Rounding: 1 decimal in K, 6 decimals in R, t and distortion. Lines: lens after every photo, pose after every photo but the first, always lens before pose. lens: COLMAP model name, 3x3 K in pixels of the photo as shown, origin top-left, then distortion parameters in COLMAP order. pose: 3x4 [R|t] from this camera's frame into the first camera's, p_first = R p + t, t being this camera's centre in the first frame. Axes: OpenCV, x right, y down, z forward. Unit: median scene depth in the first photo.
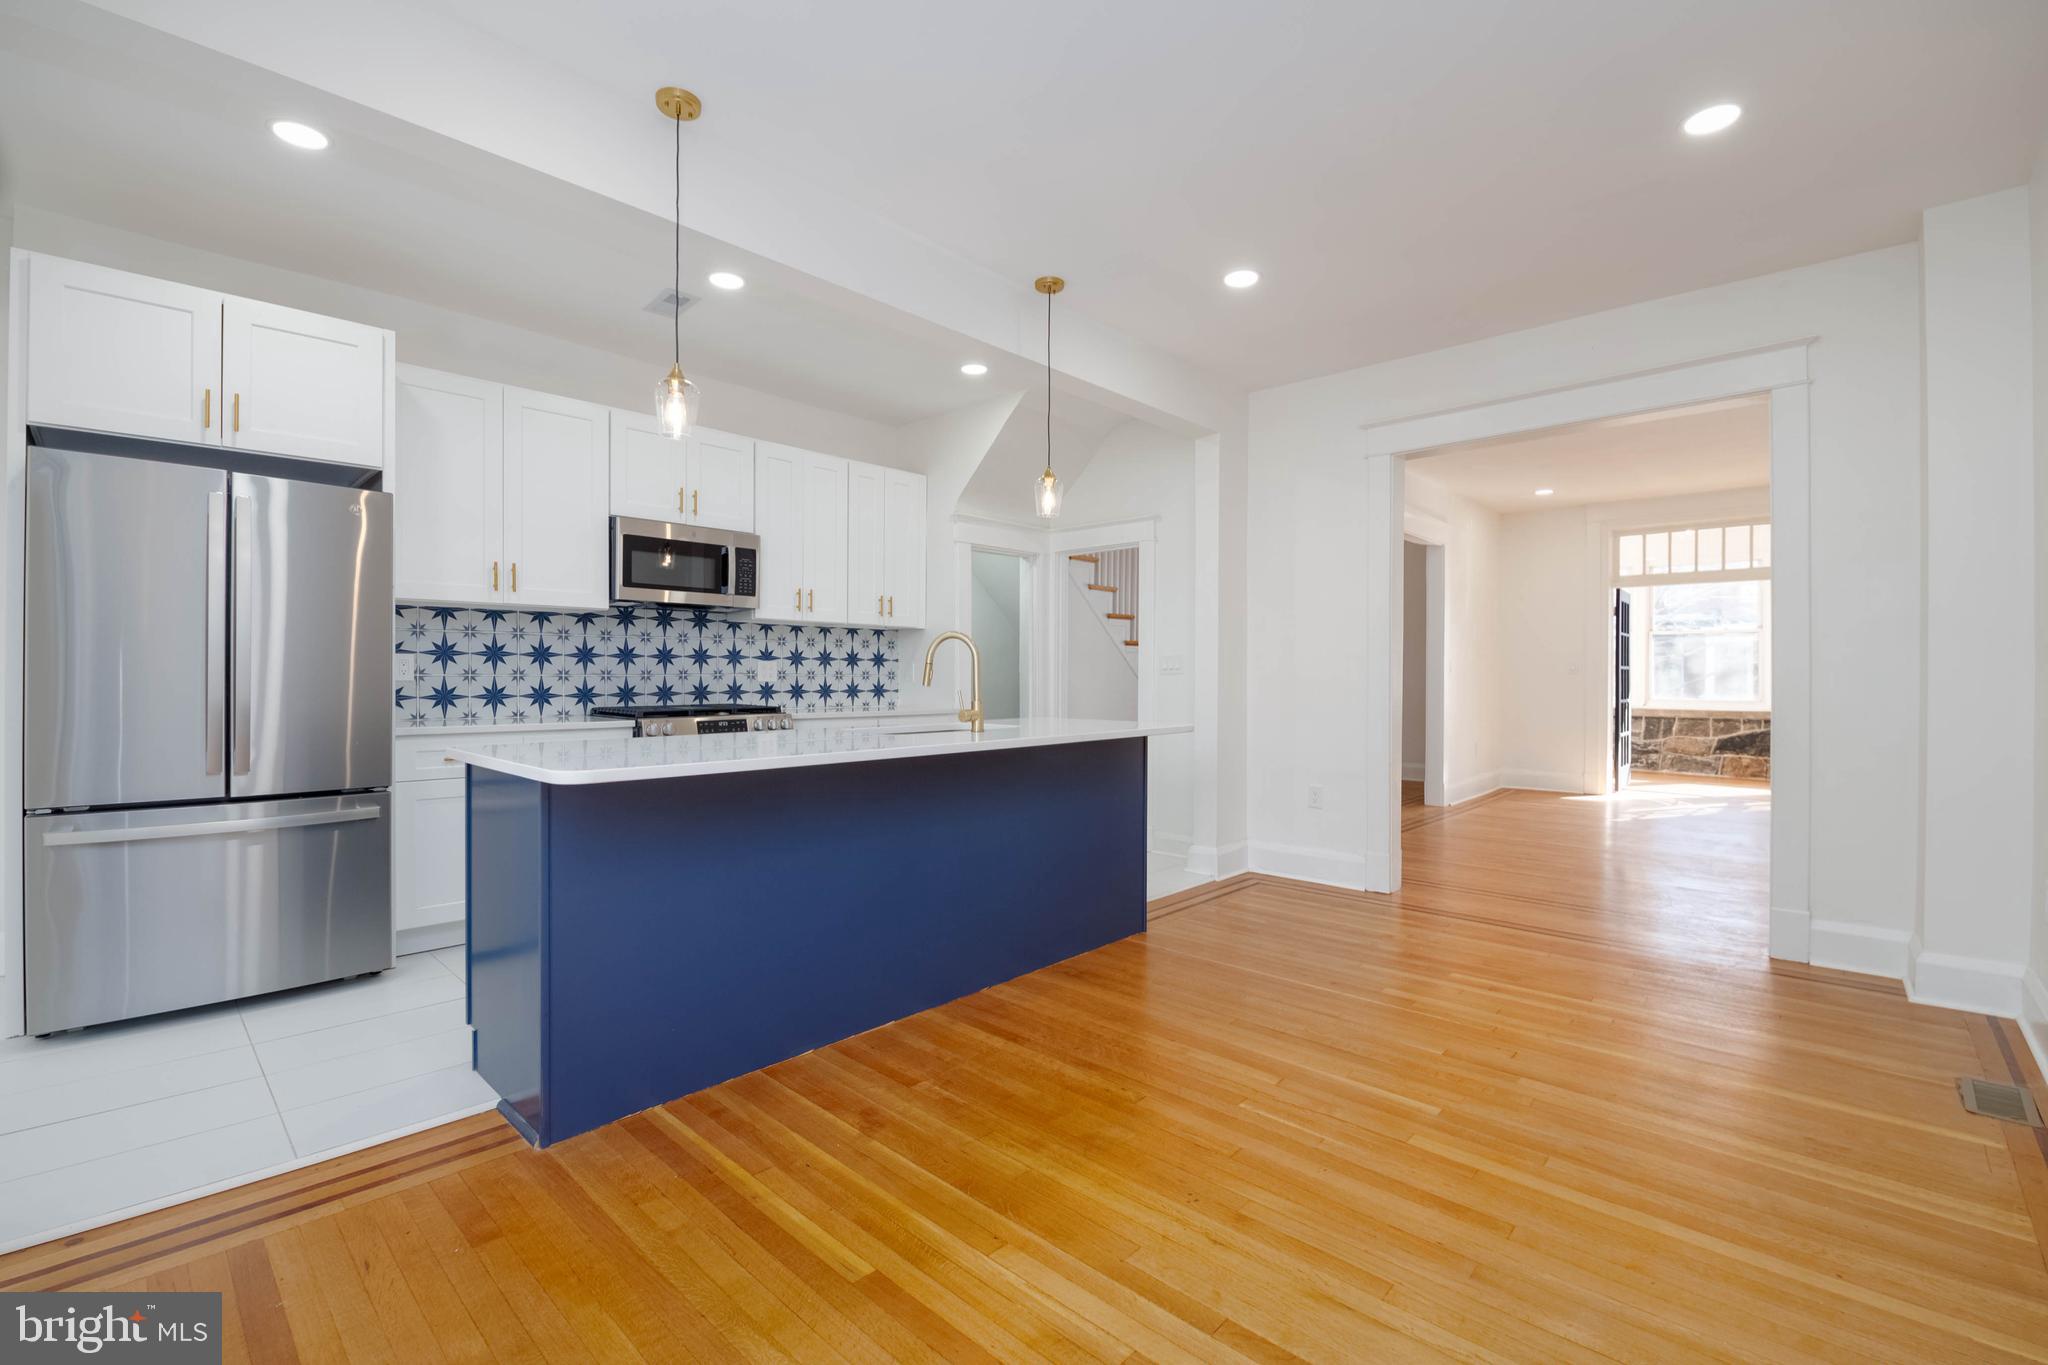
lens RADIAL K [[878.8, 0, 1045.8], [0, 878.8, 683.5], [0, 0, 1]] dist [-0.013612, -0.002513]
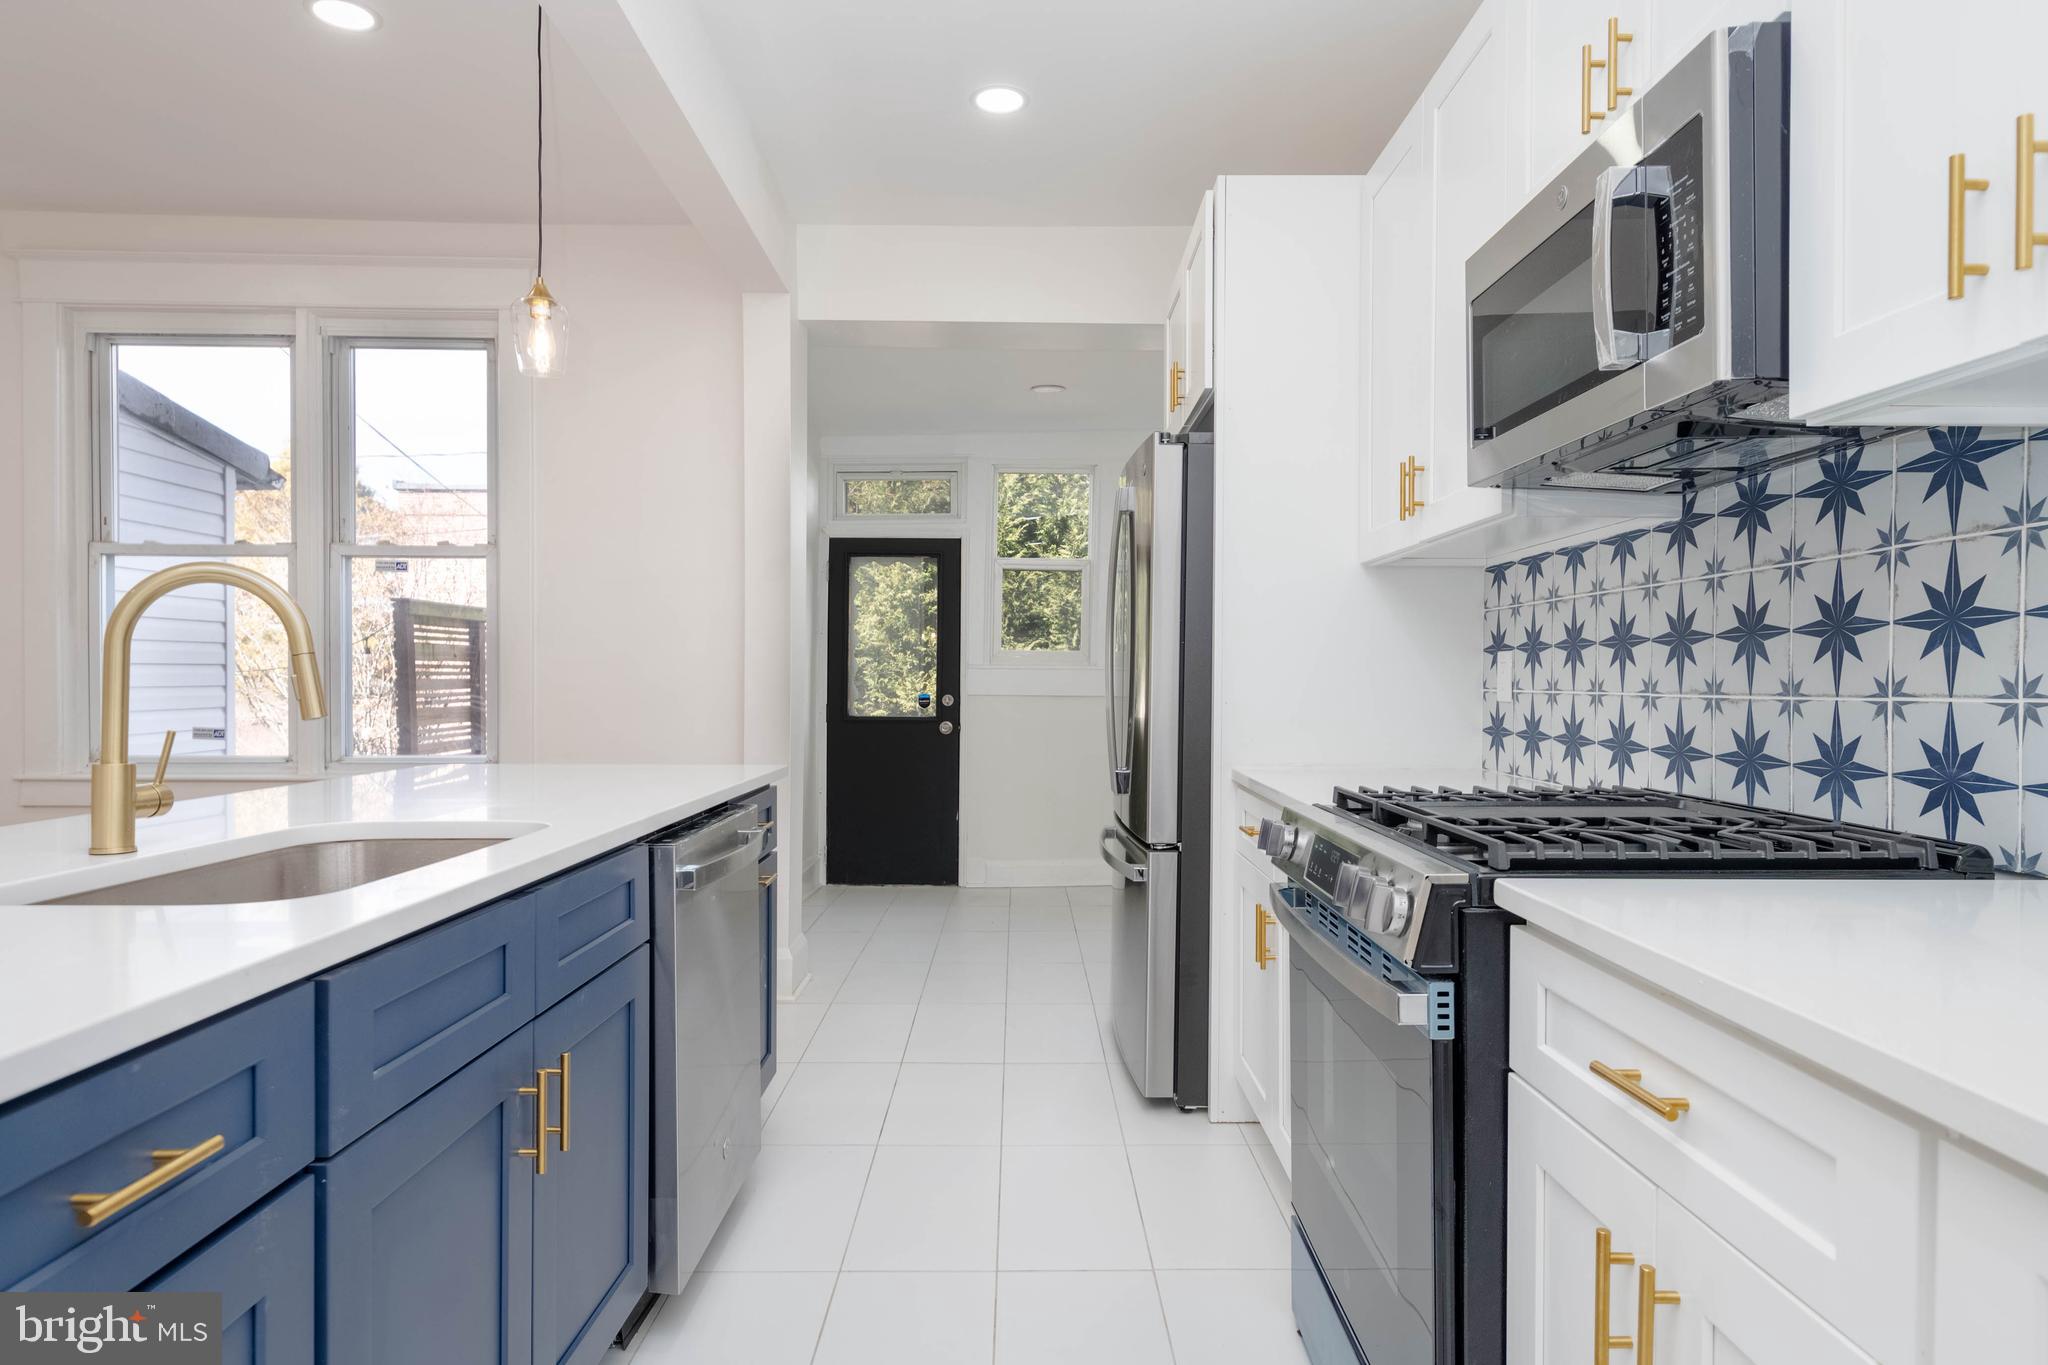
lens RADIAL K [[1193.4, 0, 1029.6], [0, 1193.4, 678.7], [0, 0, 1]] dist [0.021799, -0.000351]
pose [[-0.742070, -0.005828, -0.670297, -0.022641], [-0.011891, 0.999919, 0.004471, -0.016152], [0.670216, 0.011288, -0.742080, 1.261149]]
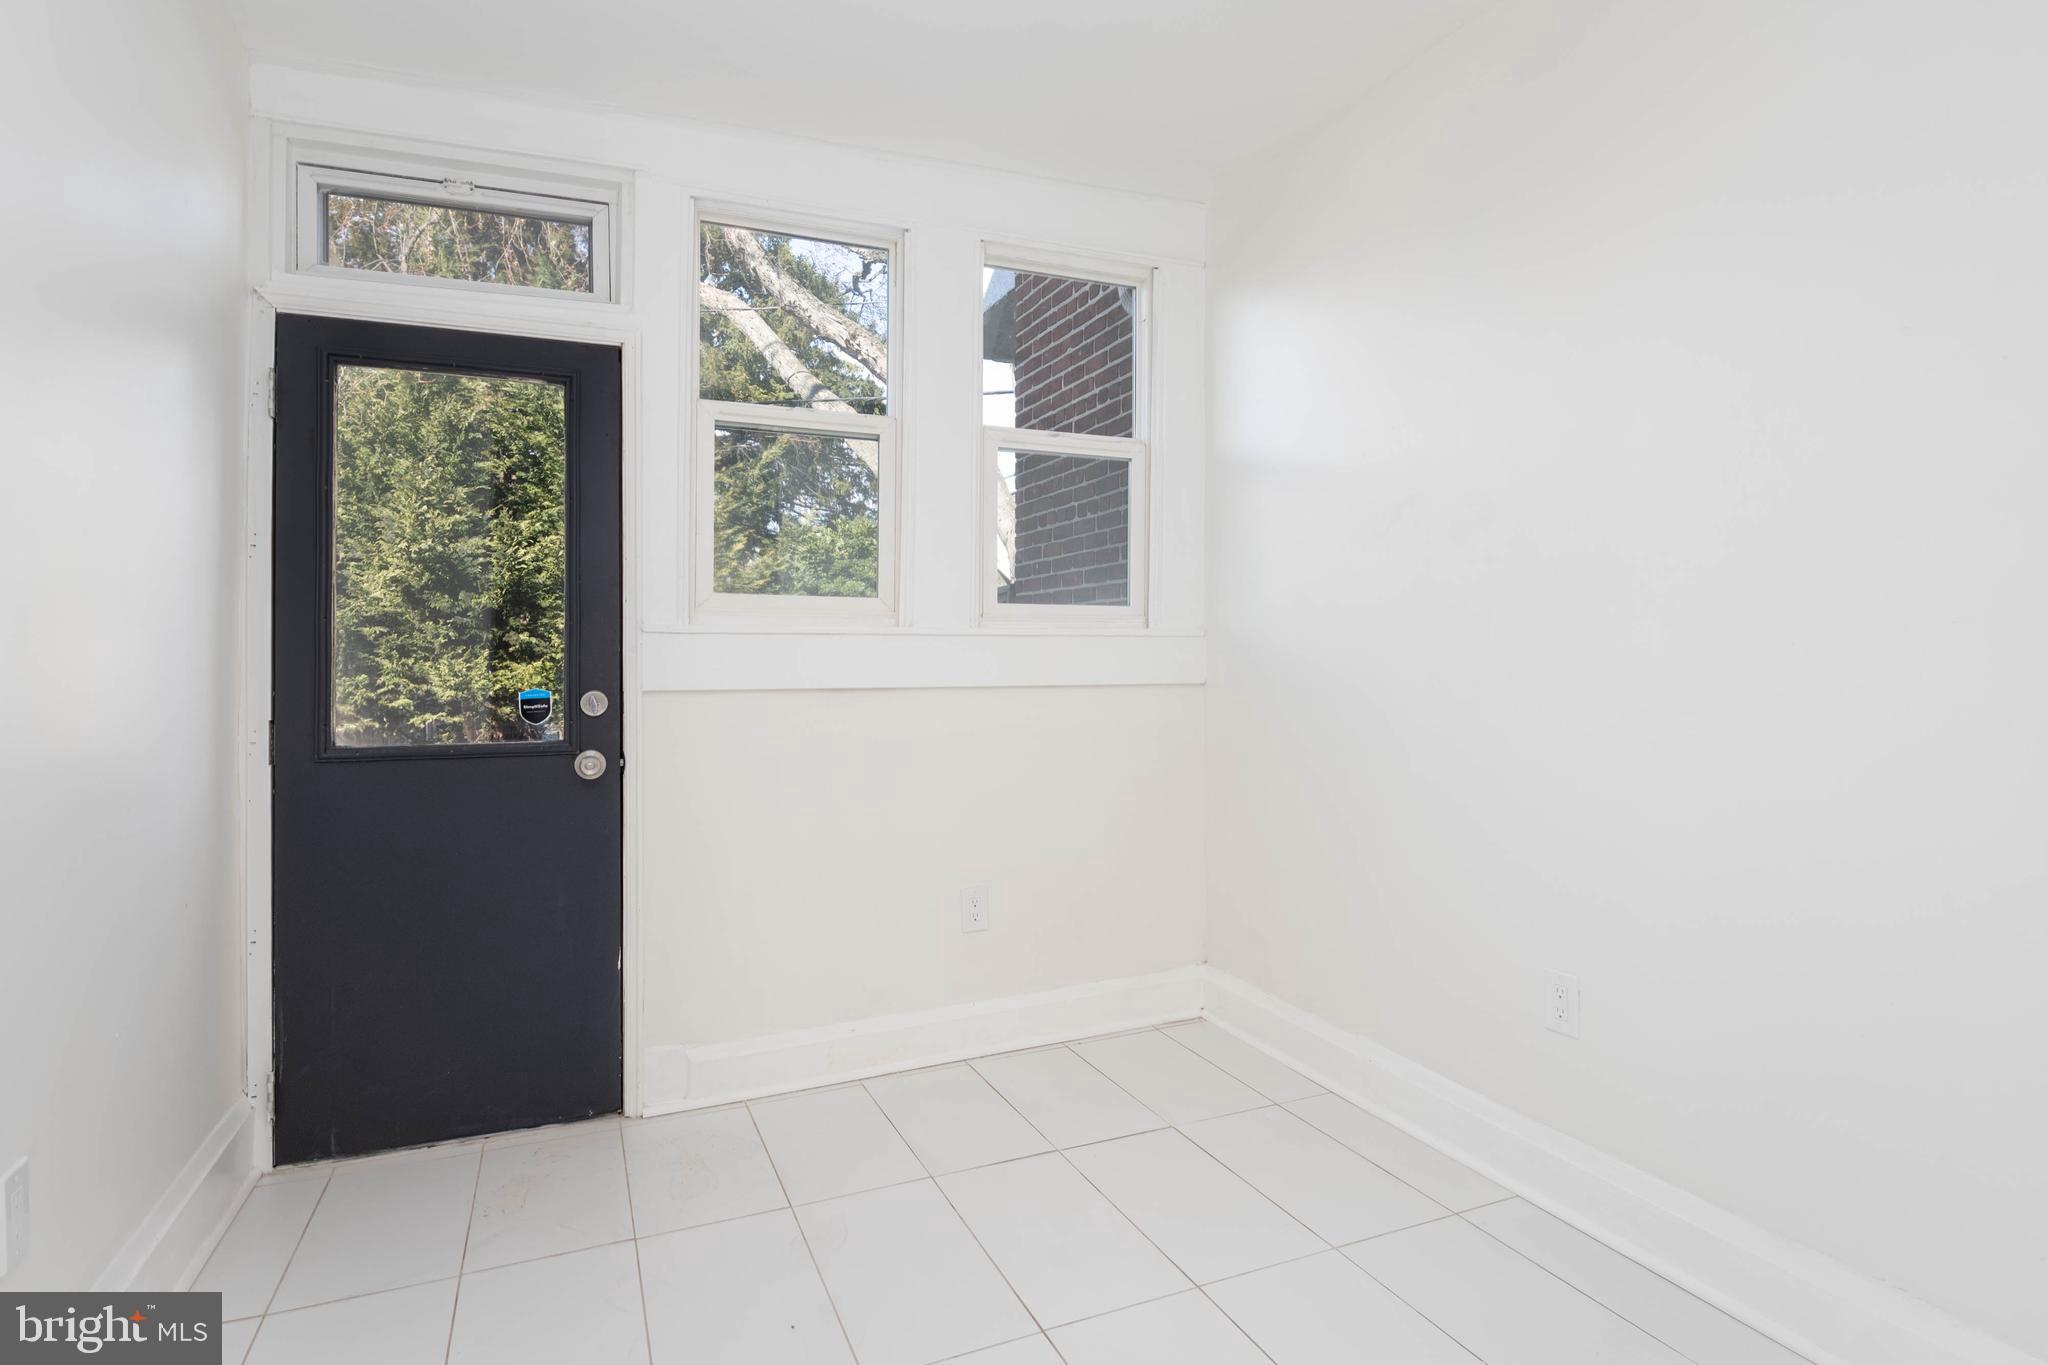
lens RADIAL K [[1096.1, 0, 1037.1], [0, 1096.1, 669.9], [0, 0, 1]] dist [0.004466, -0.002736]
pose [[-0.415435, 0.006962, -0.909596, -0.515837], [-0.009941, 0.999876, 0.012193, -0.009932], [0.909569, 0.014108, -0.415314, 0.530316]]
